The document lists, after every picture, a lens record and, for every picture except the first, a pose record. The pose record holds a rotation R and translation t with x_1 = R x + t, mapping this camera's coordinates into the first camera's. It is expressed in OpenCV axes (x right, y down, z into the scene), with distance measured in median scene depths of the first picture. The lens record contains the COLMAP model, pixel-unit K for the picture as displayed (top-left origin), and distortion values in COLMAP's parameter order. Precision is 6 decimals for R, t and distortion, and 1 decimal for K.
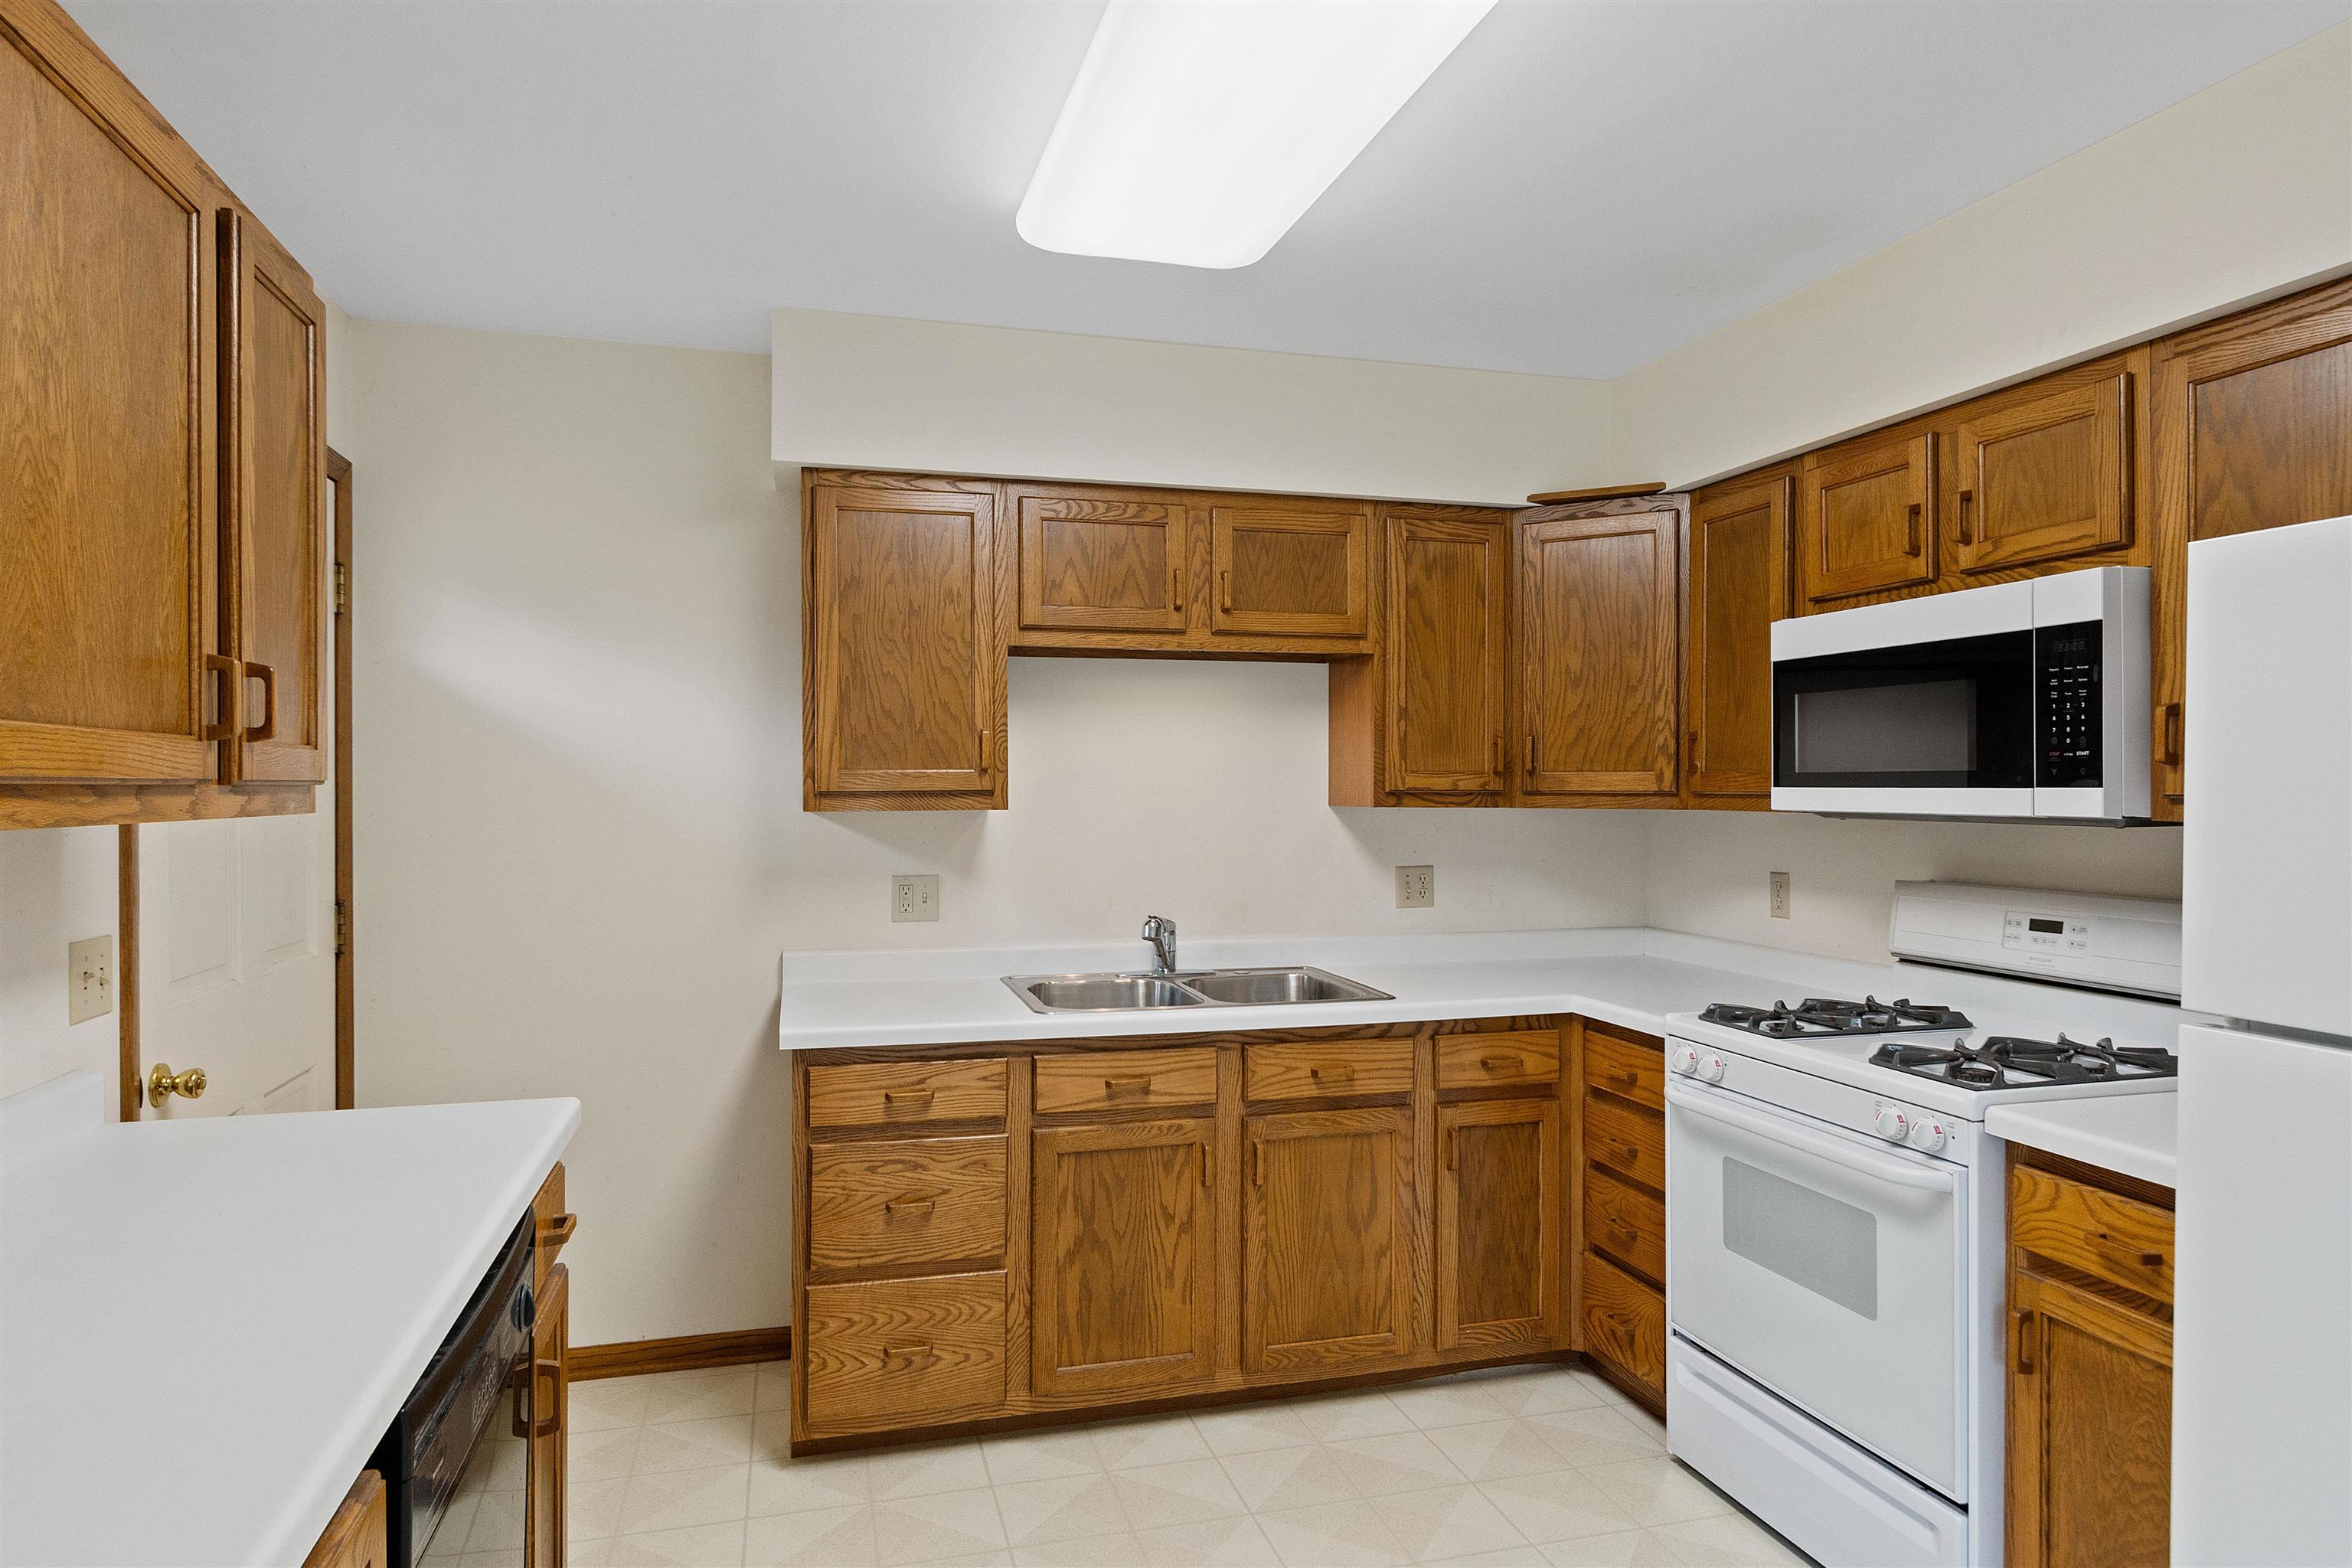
lens RADIAL K [[1388.5, 0, 1183.2], [0, 1388.5, 788.4], [0, 0, 1]] dist [0.002796, -0.003294]
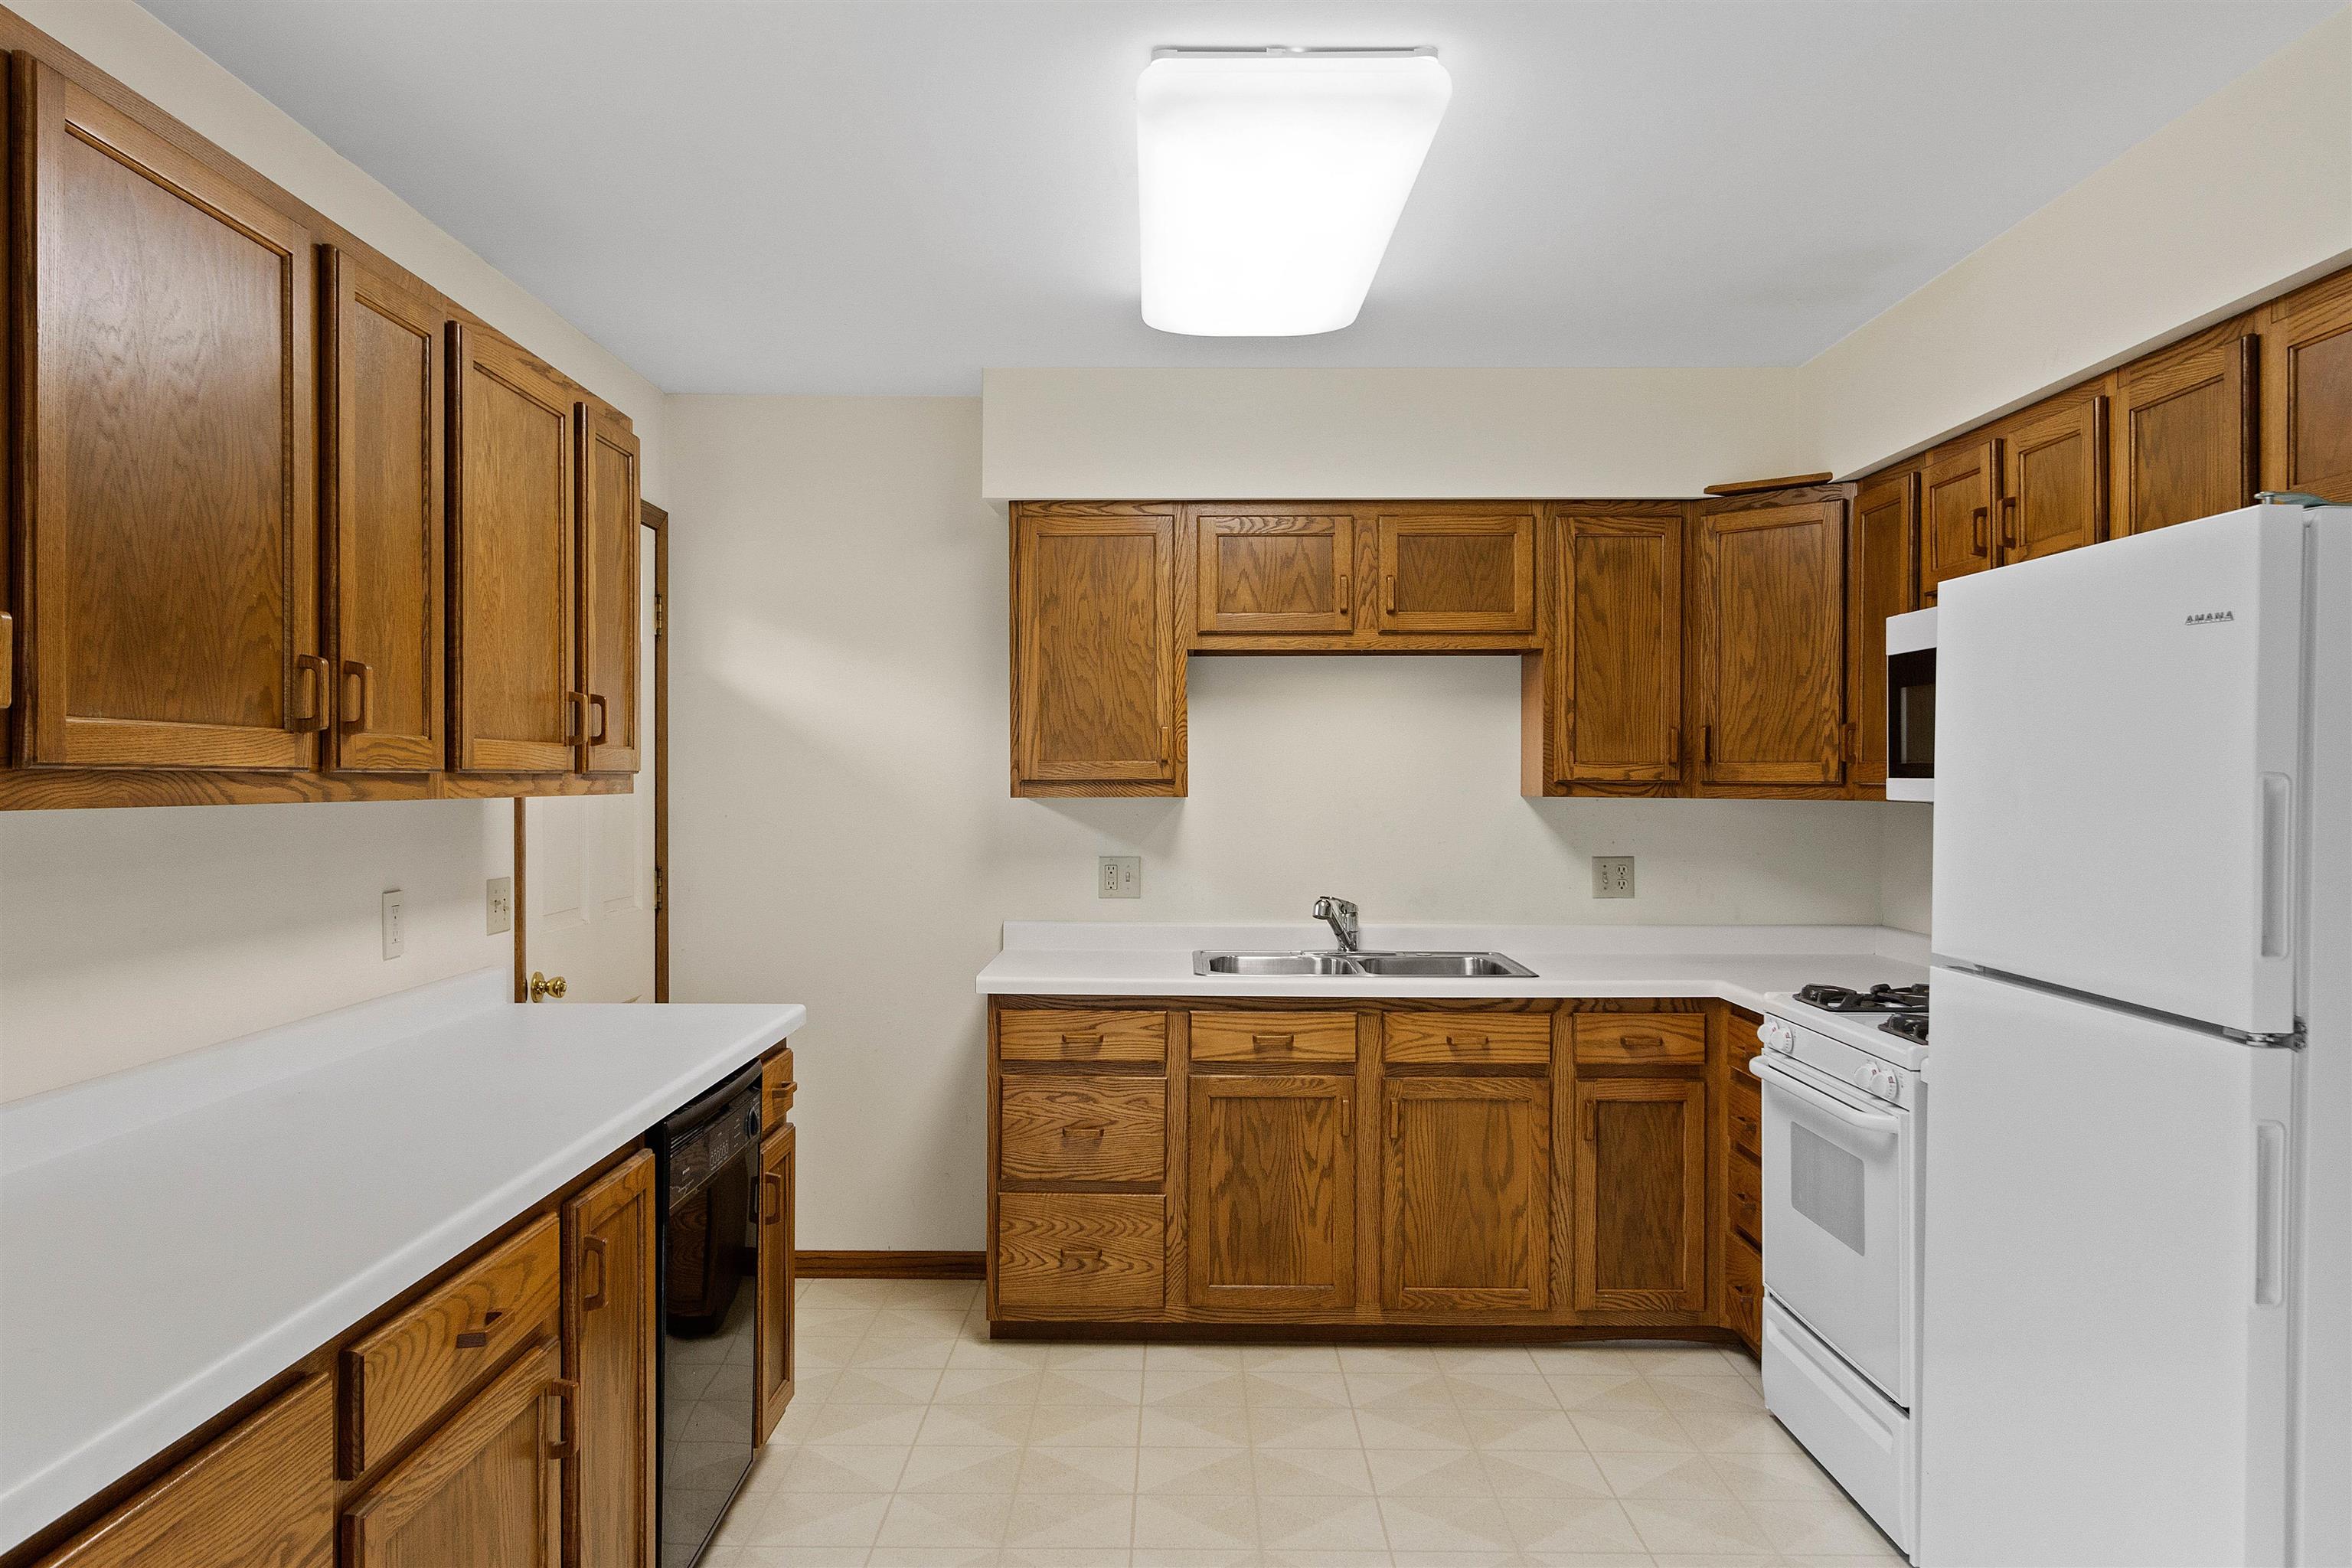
lens RADIAL K [[1773.8, 0, 1176.0], [0, 1773.8, 784.0], [0, 0, 1]] dist [-0.000311, 0.000716]
pose [[0.961697, 0.002638, -0.274103, 0.267055], [-0.002049, 0.999995, 0.002435, 0.001502], [0.274108, -0.001780, 0.961697, -0.389702]]
